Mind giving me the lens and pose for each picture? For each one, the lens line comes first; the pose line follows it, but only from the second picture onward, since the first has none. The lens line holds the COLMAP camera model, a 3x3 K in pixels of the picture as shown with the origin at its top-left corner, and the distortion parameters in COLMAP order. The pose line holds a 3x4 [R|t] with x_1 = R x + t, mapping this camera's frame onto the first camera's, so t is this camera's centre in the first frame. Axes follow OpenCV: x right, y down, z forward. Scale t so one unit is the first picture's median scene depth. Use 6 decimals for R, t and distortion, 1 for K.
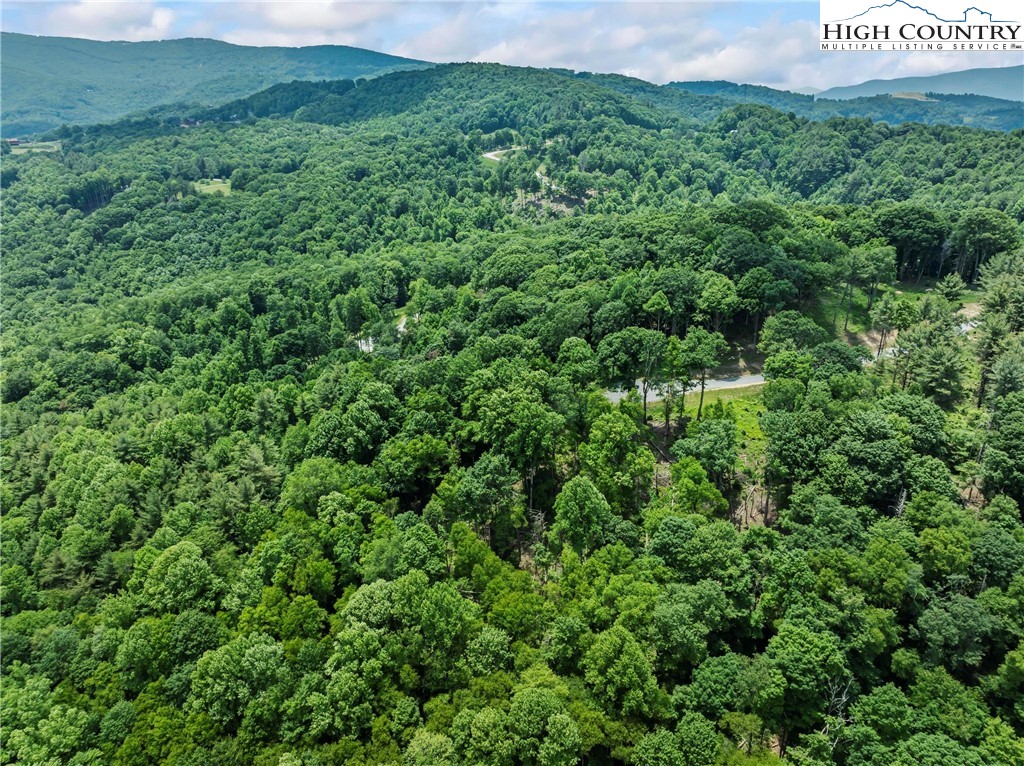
lens RADIAL K [[722.3, 0, 512.1], [0, 722.3, 379.5], [0, 0, 1]] dist [-0.036790, 0.000704]
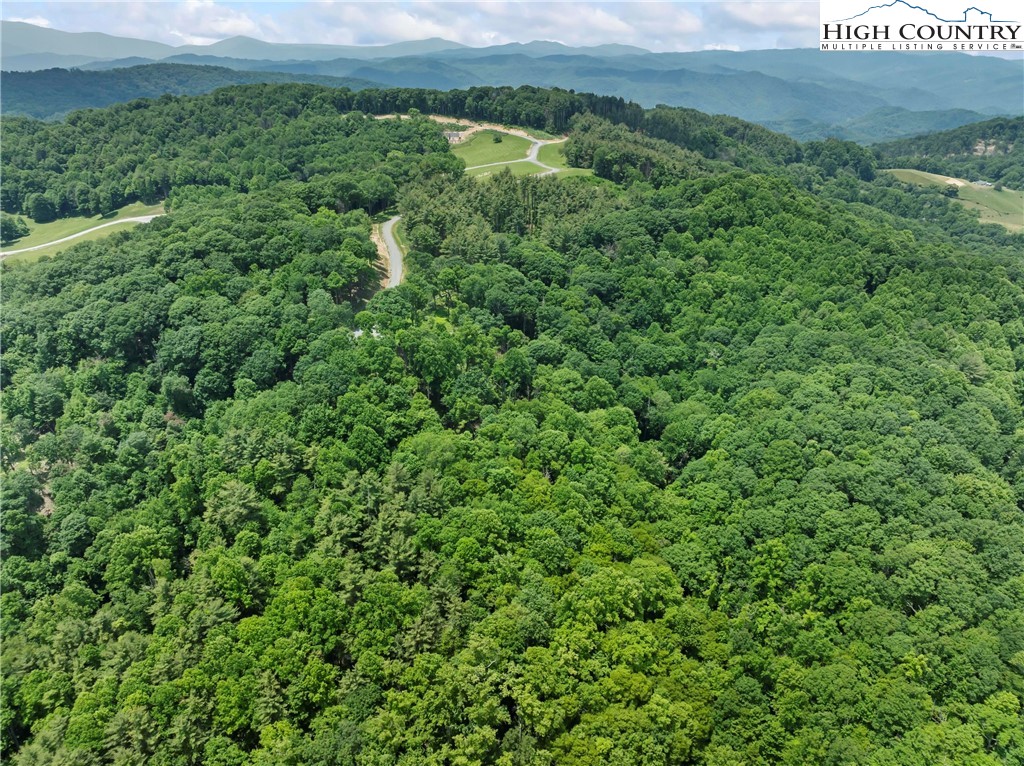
lens RADIAL K [[719.5, 0, 511.8], [0, 719.5, 382.3], [0, 0, 1]] dist [-0.037254, 0.003144]
pose [[0.133355, -0.419431, 0.897939, -0.423147], [0.365819, 0.862882, 0.348727, -0.114651], [-0.921082, 0.281979, 0.268506, 0.142175]]
